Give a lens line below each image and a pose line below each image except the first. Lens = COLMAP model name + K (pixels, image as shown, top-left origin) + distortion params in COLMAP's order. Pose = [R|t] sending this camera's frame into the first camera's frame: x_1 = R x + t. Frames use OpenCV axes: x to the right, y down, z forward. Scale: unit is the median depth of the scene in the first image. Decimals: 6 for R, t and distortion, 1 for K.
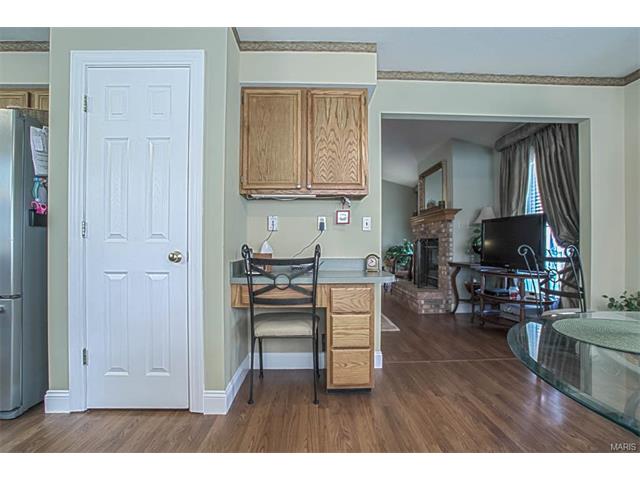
lens RADIAL K [[319.7, 0, 321.3], [0, 319.7, 246.3], [0, 0, 1]] dist [-0.081332, 0.035756]
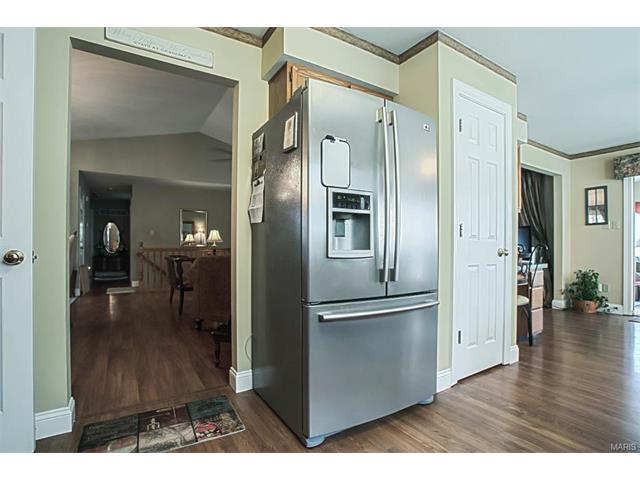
lens RADIAL K [[319.7, 0, 321.3], [0, 319.7, 246.3], [0, 0, 1]] dist [-0.081332, 0.035756]
pose [[0.868883, 0.003559, 0.495005, -1.802649], [-0.000647, 0.999981, -0.006054, 0.014337], [-0.495017, 0.004941, 0.868869, 0.201368]]
